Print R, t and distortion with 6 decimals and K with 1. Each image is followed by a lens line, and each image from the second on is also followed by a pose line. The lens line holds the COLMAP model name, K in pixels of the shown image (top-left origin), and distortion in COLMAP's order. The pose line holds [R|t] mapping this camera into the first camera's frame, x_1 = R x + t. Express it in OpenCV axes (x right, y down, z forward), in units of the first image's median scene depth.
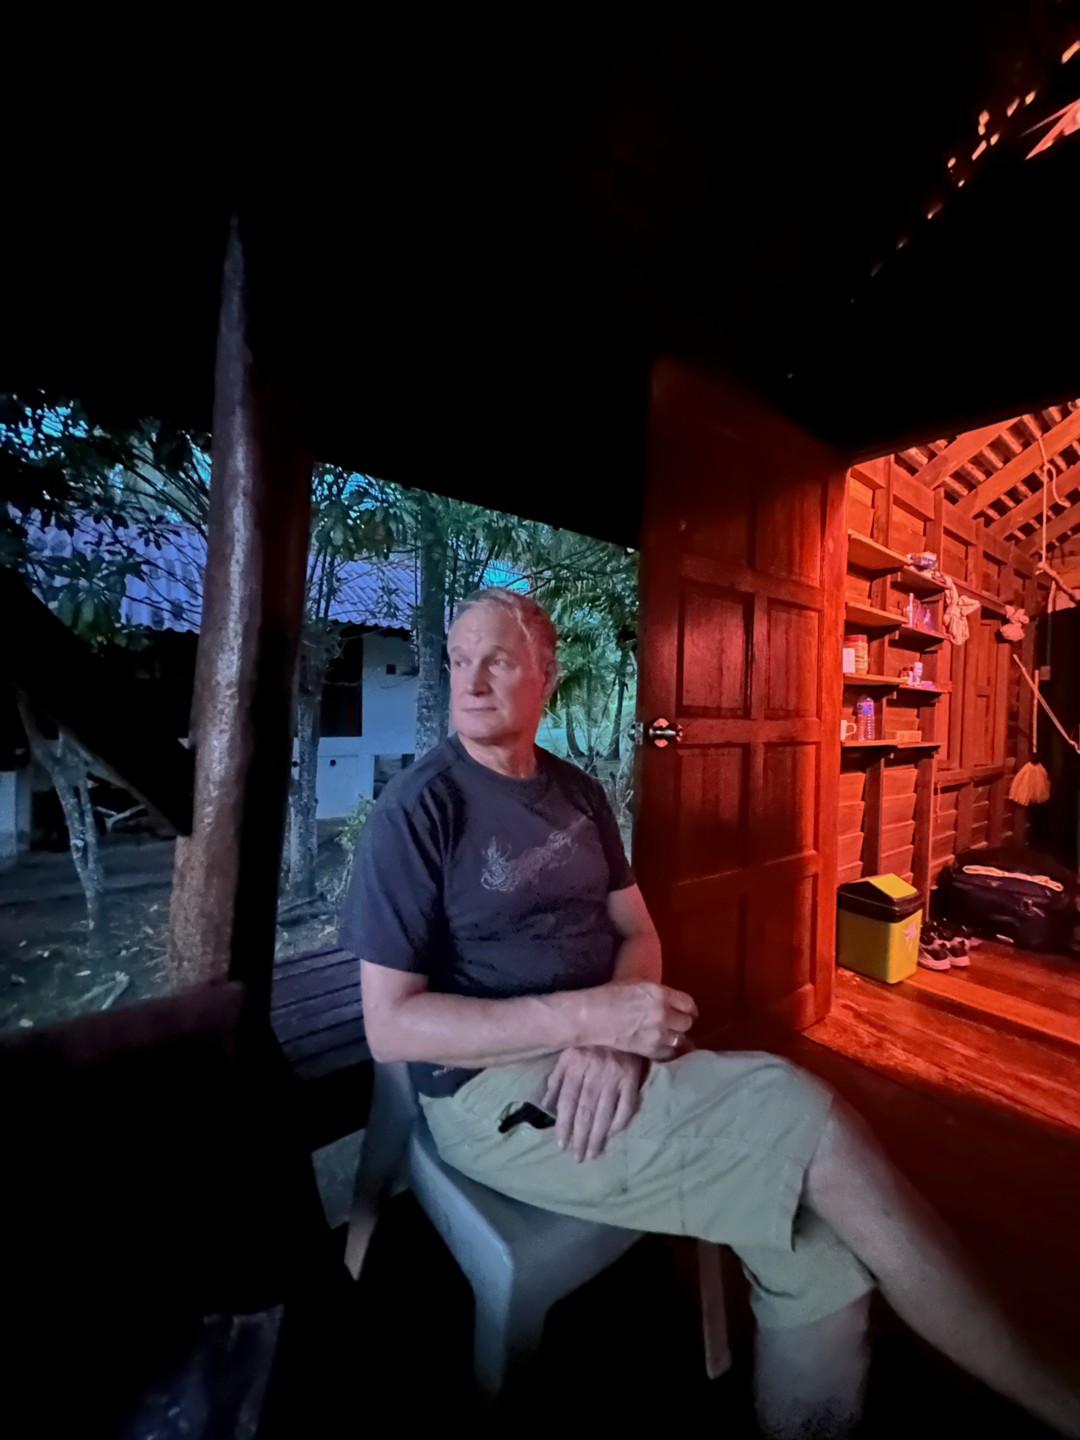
lens RADIAL K [[567.2, 0, 541.4], [0, 567.2, 717.0], [0, 0, 1]] dist [-0.002612, -0.000128]
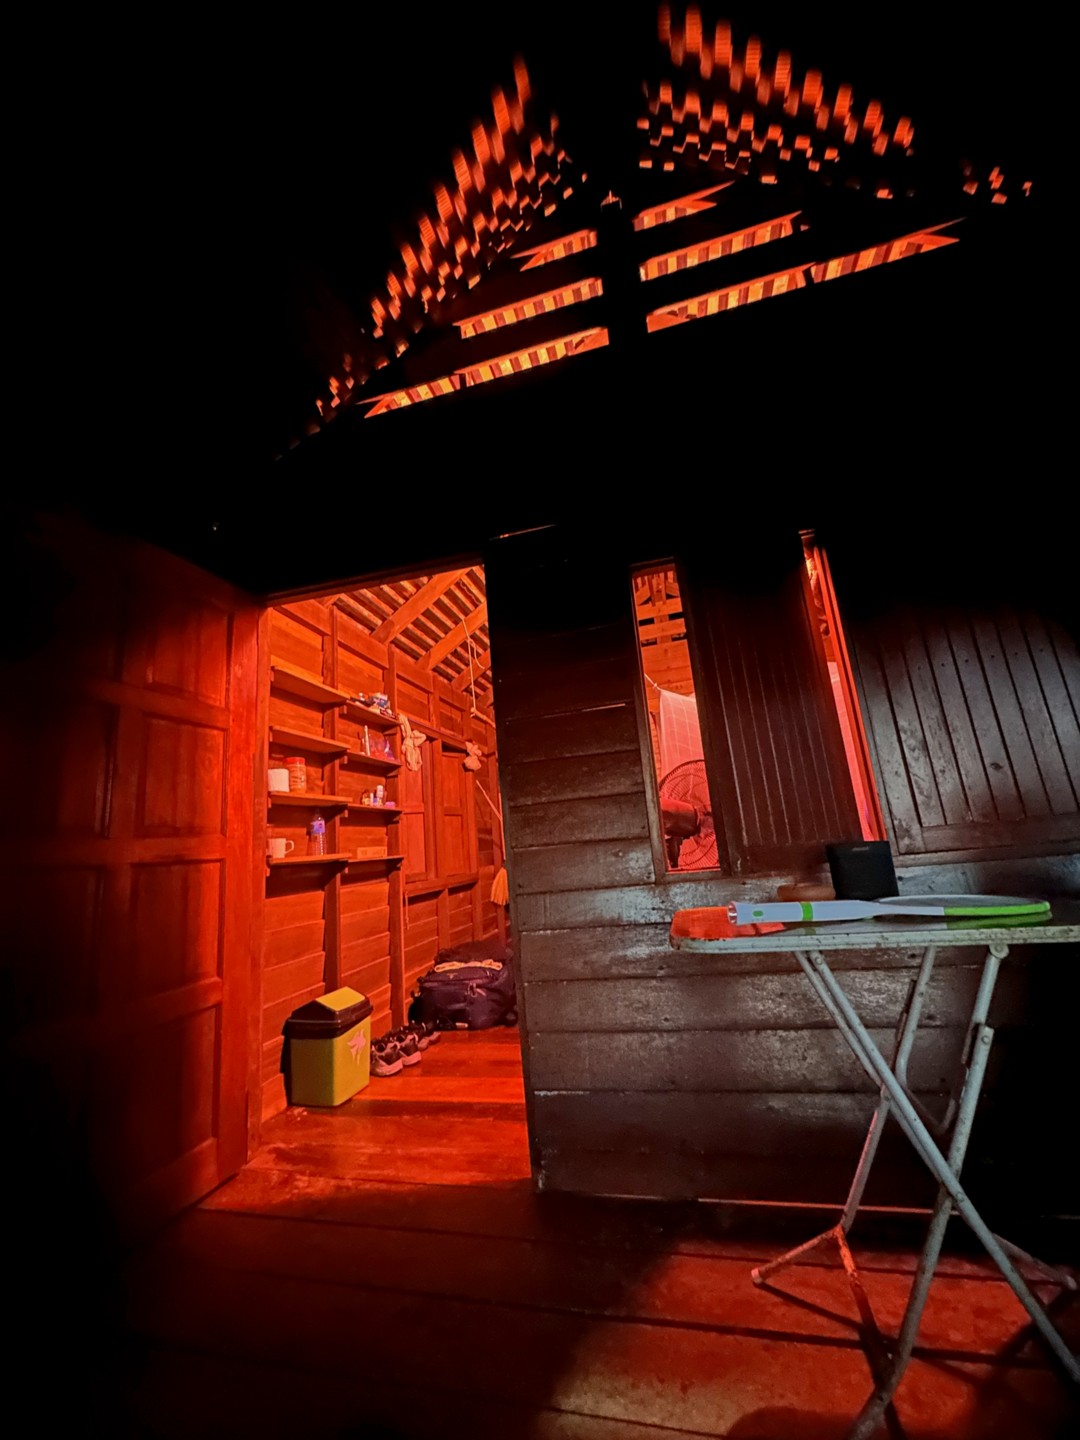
lens RADIAL K [[567.2, 0, 539.0], [0, 567.2, 722.2], [0, 0, 1]] dist [-0.002612, -0.000128]
pose [[0.789557, 0.038908, 0.612442, 0.247972], [0.115747, 0.970634, -0.210883, 0.067685], [-0.602662, 0.237392, 0.761868, -0.111584]]
